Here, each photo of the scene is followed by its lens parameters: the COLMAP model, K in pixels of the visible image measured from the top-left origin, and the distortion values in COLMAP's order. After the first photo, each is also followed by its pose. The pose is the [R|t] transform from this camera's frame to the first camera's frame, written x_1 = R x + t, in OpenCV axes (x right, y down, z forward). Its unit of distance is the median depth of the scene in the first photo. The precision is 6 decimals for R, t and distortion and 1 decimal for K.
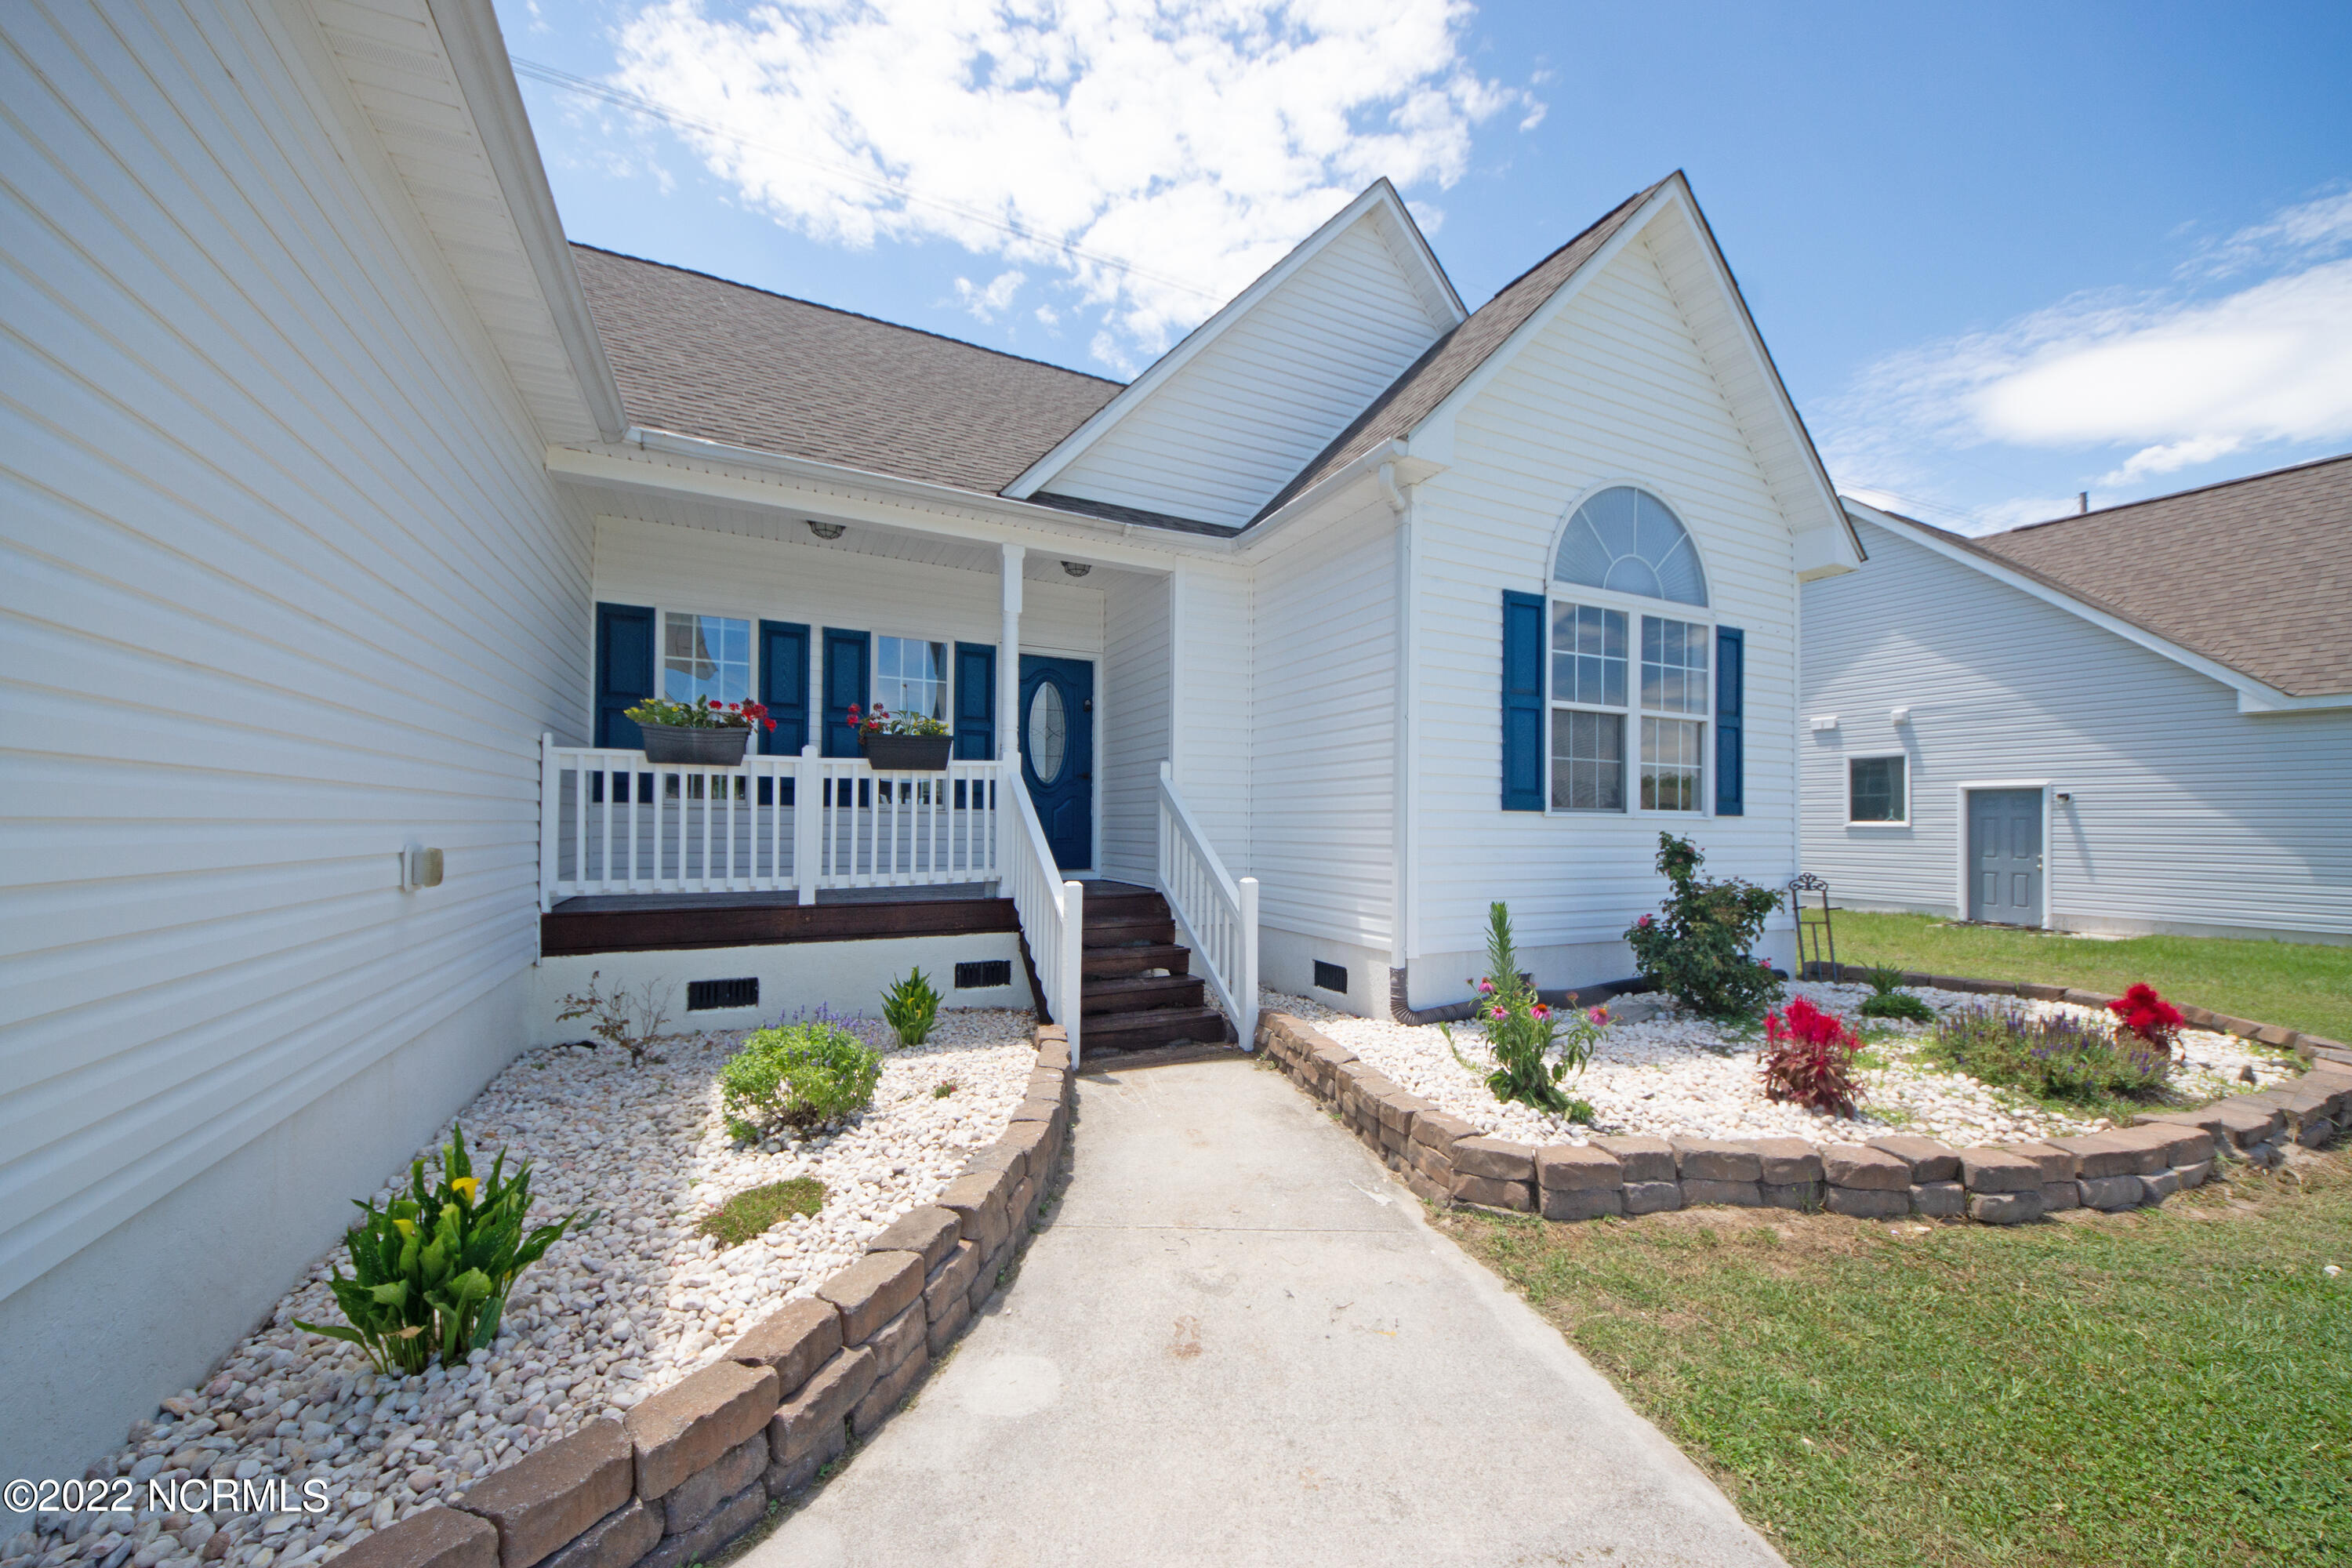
lens RADIAL K [[833.4, 0, 1155.5], [0, 833.4, 784.9], [0, 0, 1]] dist [0.010280, -0.018159]
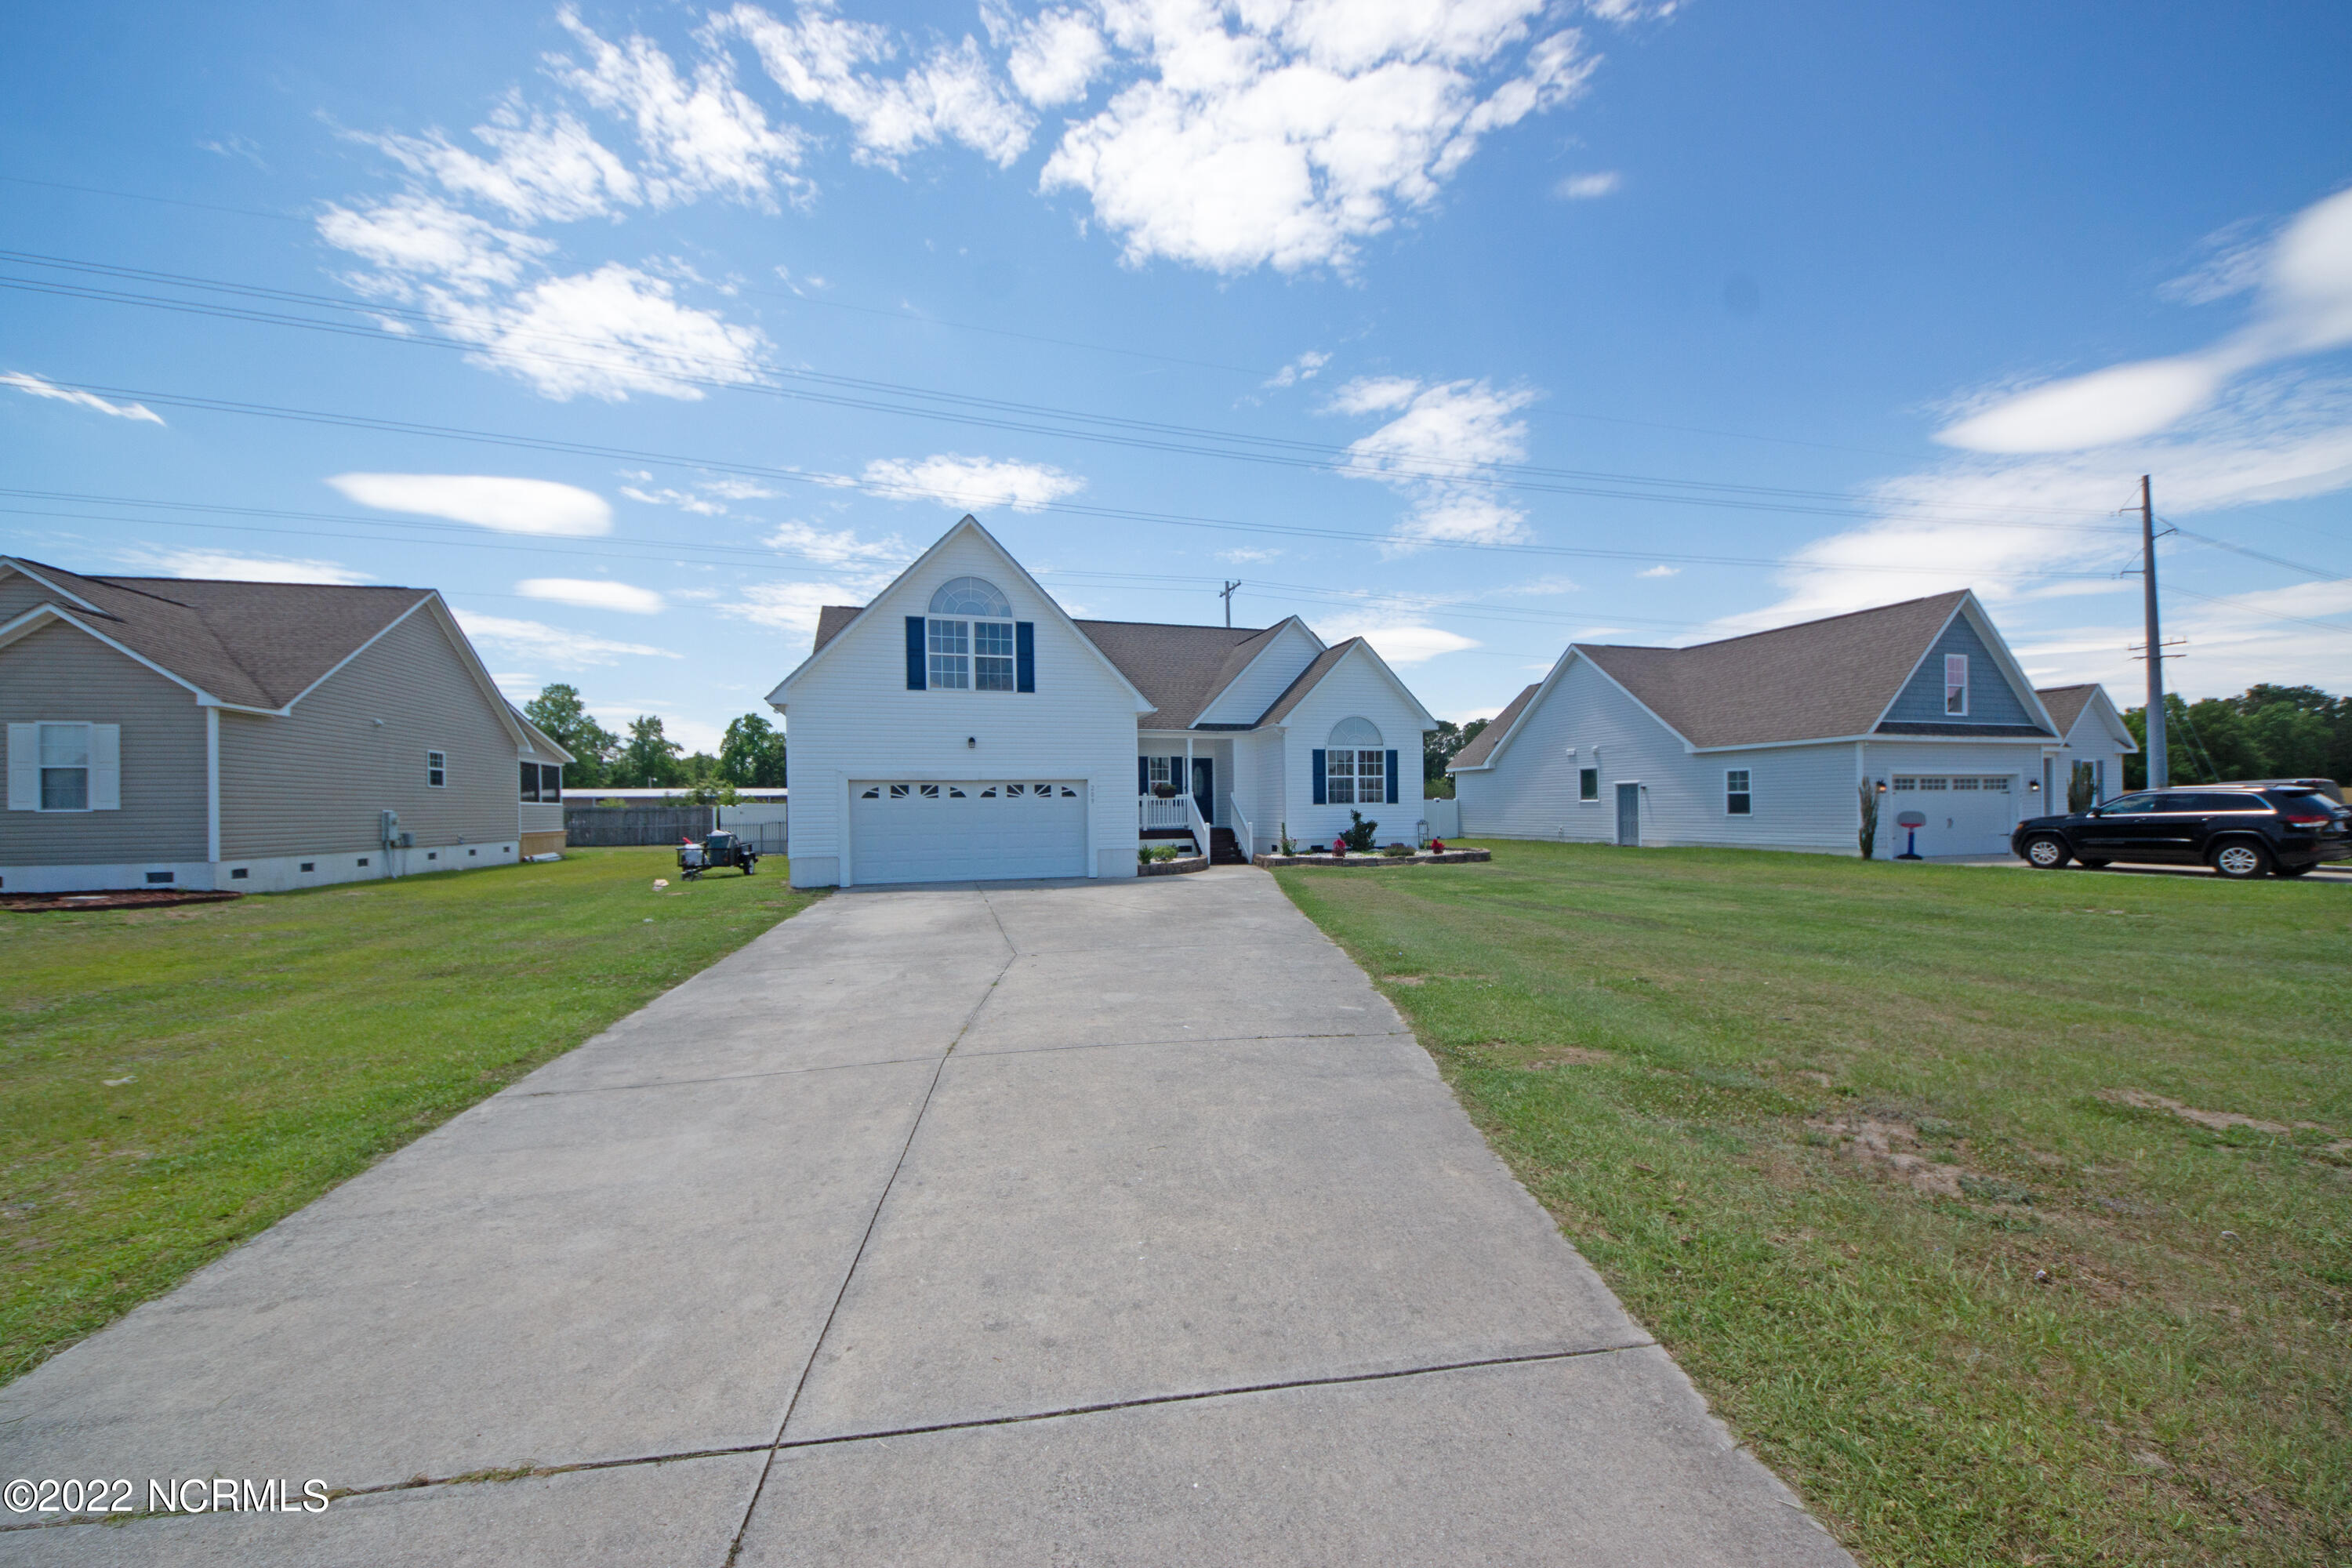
lens RADIAL K [[832.0, 0, 1163.5], [0, 832.0, 811.4], [0, 0, 1]] dist [0.016120, -0.010797]
pose [[0.987575, -0.021179, -0.155716, 0.291362], [0.029487, 0.998251, 0.051236, -0.146672], [0.154359, -0.055191, 0.986472, -2.735907]]
